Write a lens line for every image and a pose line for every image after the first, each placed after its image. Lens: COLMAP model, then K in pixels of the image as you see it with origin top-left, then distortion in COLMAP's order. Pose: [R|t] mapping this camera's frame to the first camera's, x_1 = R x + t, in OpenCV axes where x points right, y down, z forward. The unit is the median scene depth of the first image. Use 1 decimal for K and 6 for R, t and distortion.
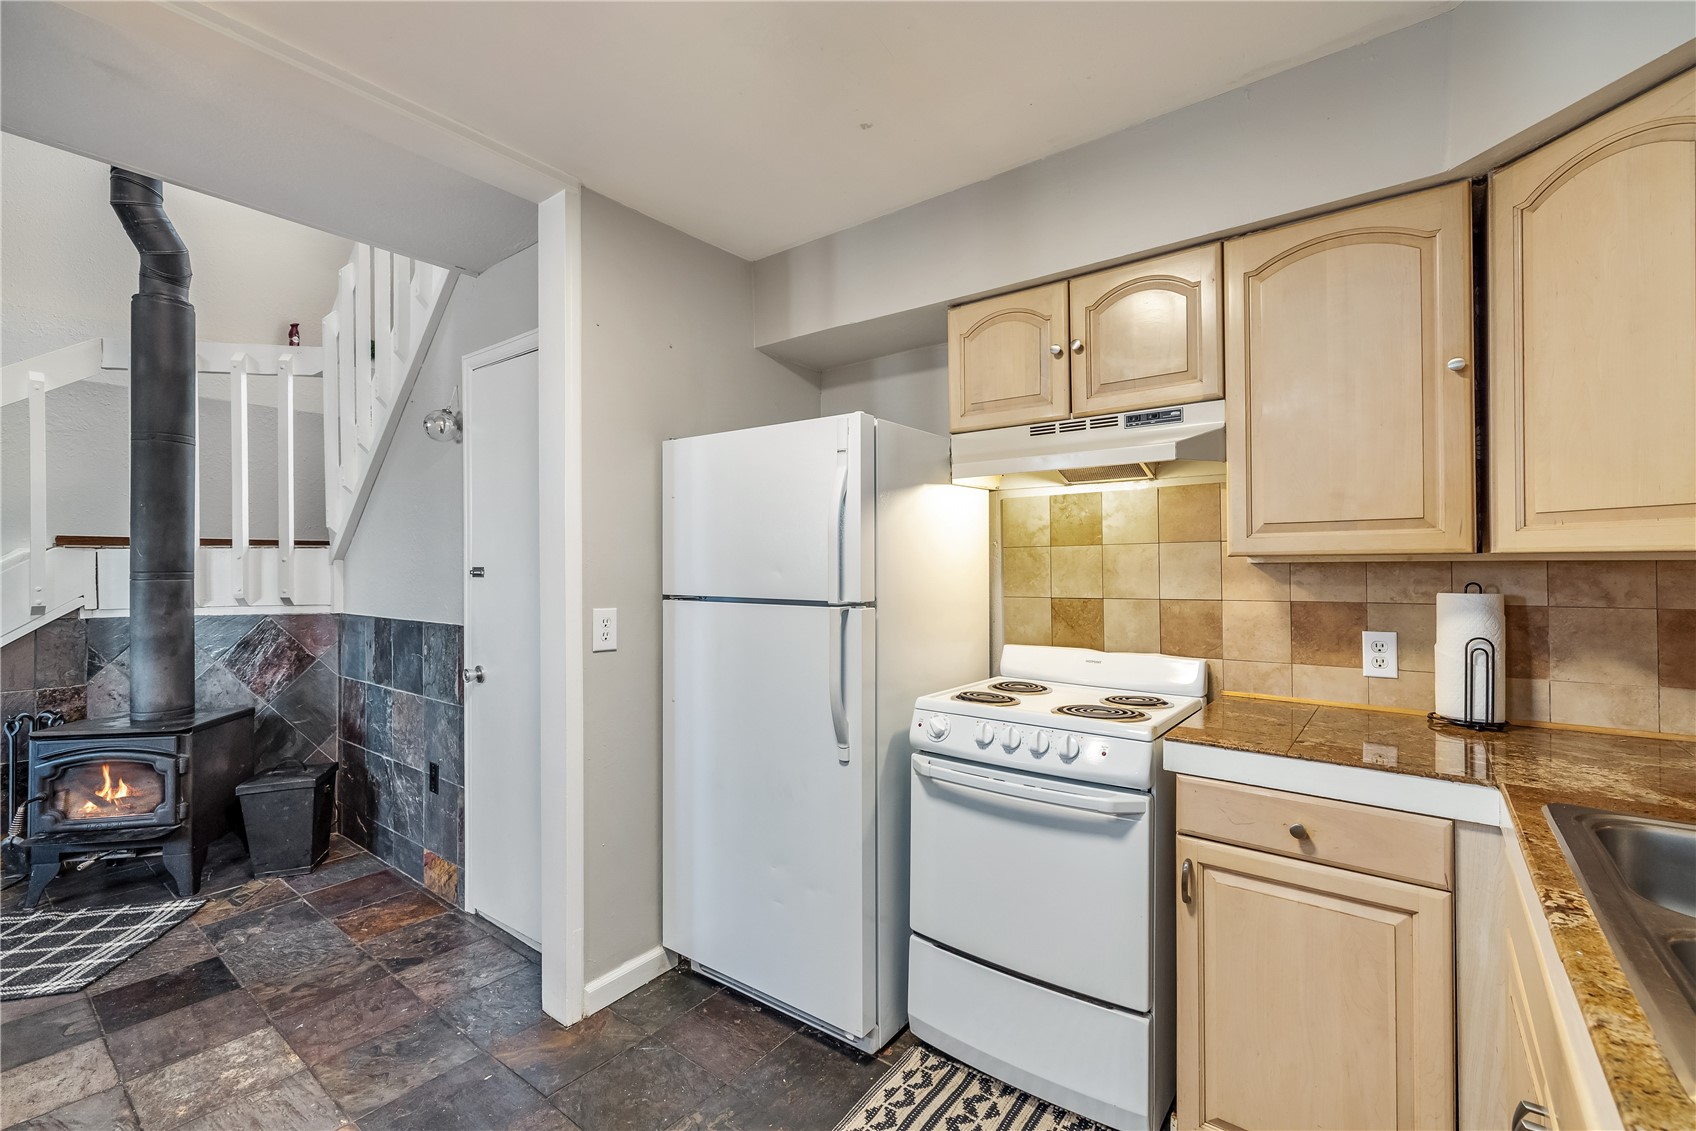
lens RADIAL K [[733.1, 0, 846.7], [0, 733.1, 559.9], [0, 0, 1]] dist [0.005961, -0.000901]
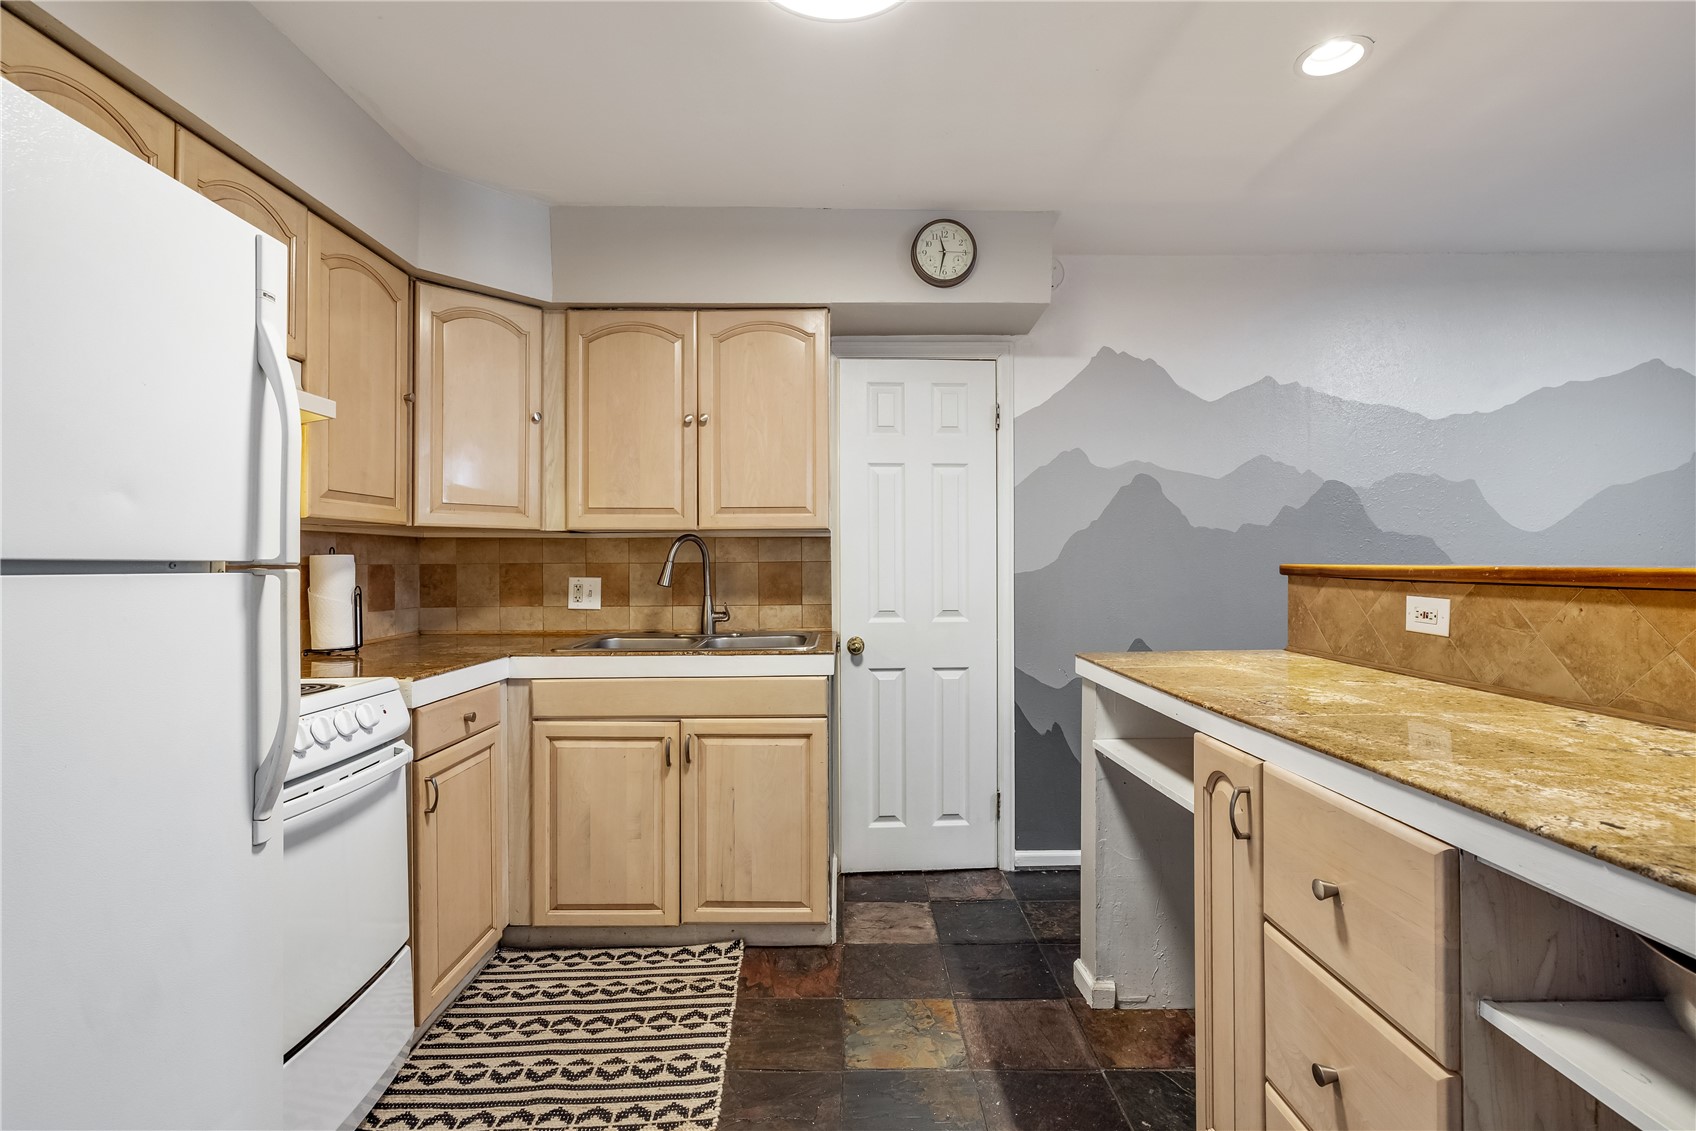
lens RADIAL K [[785.8, 0, 846.0], [0, 785.8, 565.6], [0, 0, 1]] dist [-0.001849, -0.000324]
pose [[-0.612012, 0.003832, 0.790839, -0.683977], [0.001133, 0.999991, -0.003968, 0.057534], [-0.790848, -0.001533, -0.612011, 0.914899]]
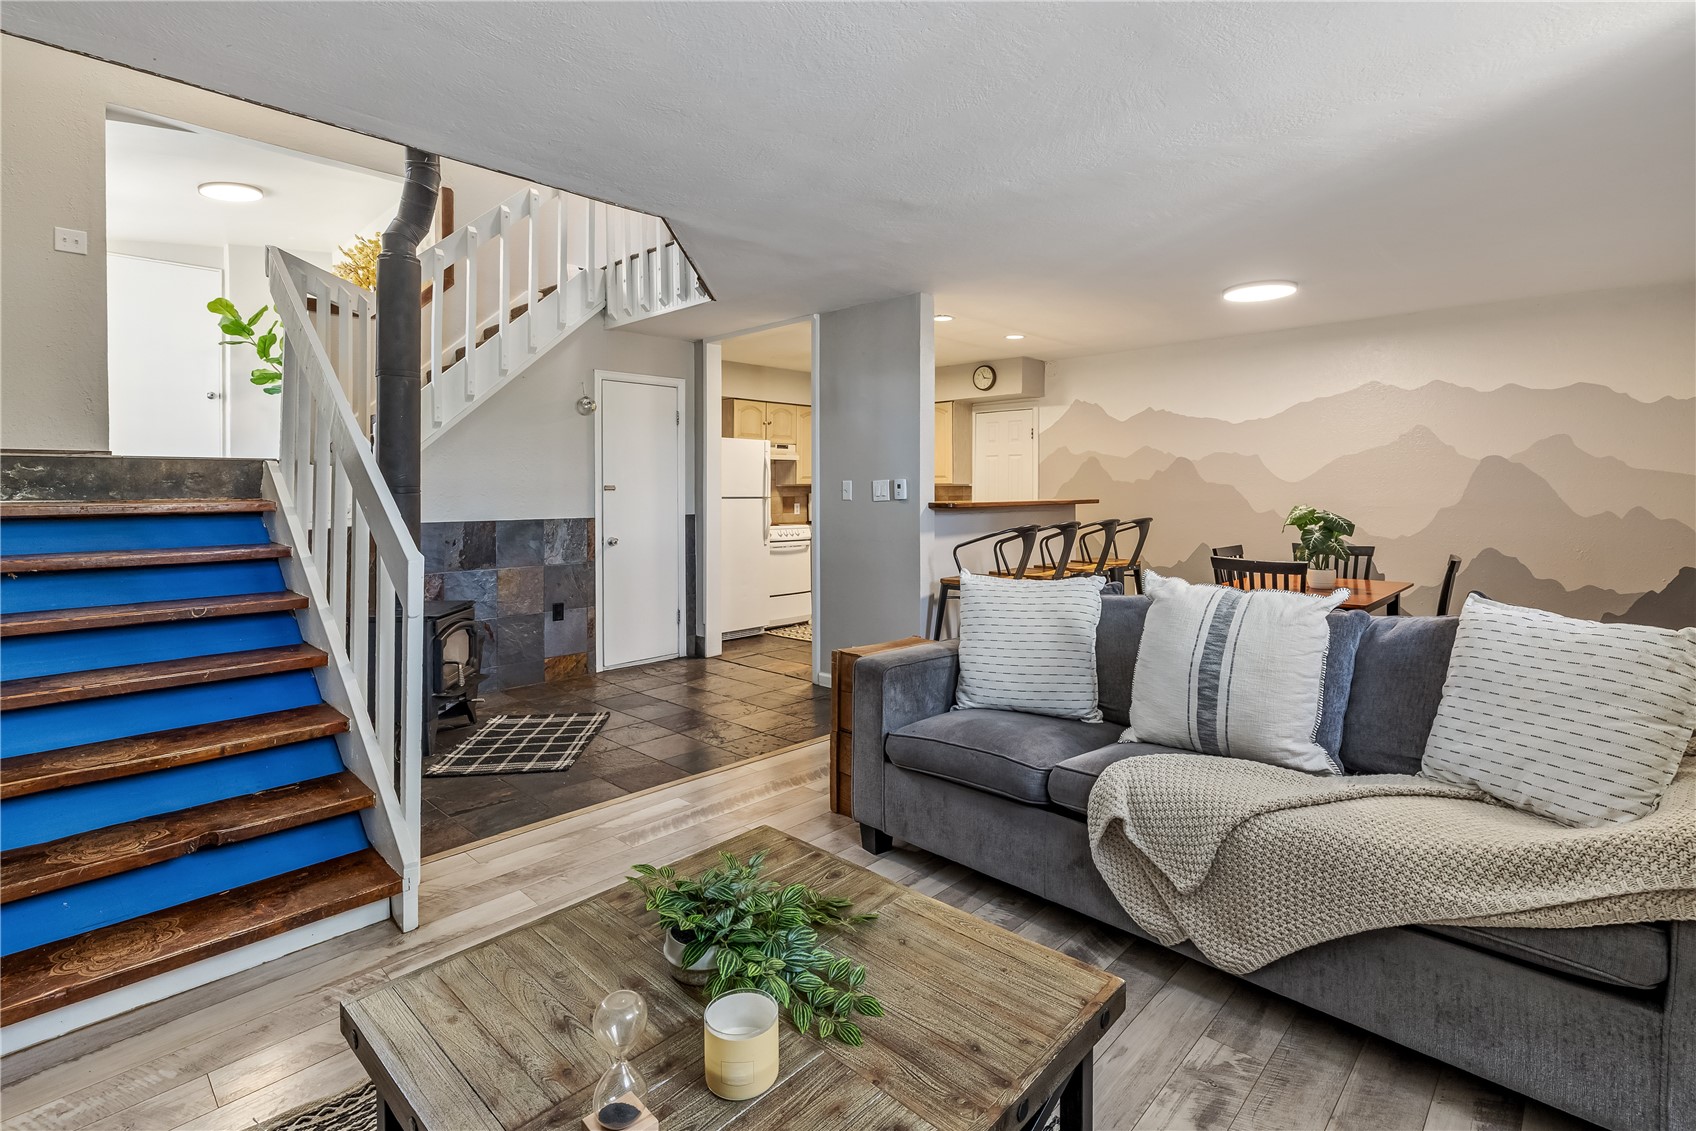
lens RADIAL K [[804.2, 0, 839.9], [0, 804.2, 494.8], [0, 0, 1]] dist [0.003088, -0.000210]
pose [[0.117875, -0.001564, 0.993027, -3.228326], [-0.004960, 0.999985, 0.002164, 0.034649], [-0.993016, -0.005181, 0.117865, 0.213196]]
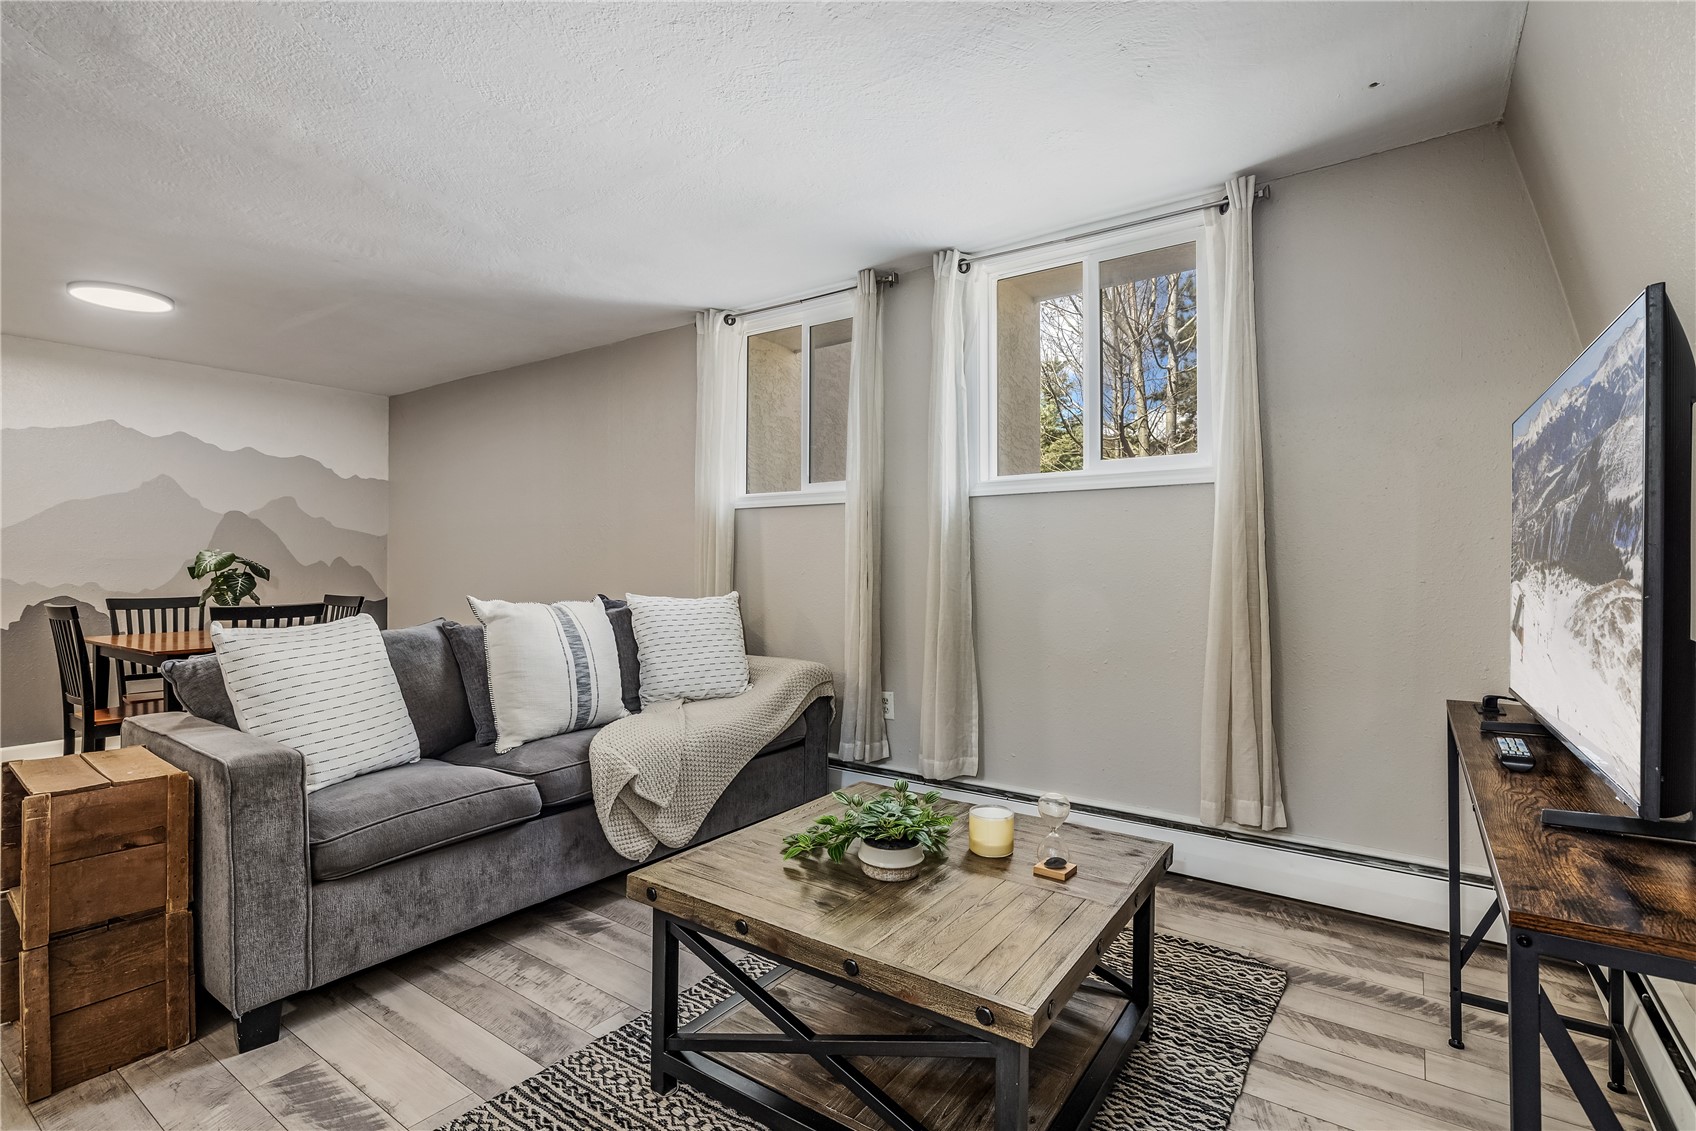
lens RADIAL K [[816.5, 0, 842.5], [0, 816.5, 561.7], [0, 0, 1]] dist [-0.008022, 0.003575]
pose [[-0.999542, 0.003891, -0.030003, -2.520447], [0.004161, 0.999951, -0.008963, 0.109212], [0.029967, -0.009084, -0.999510, 1.225814]]
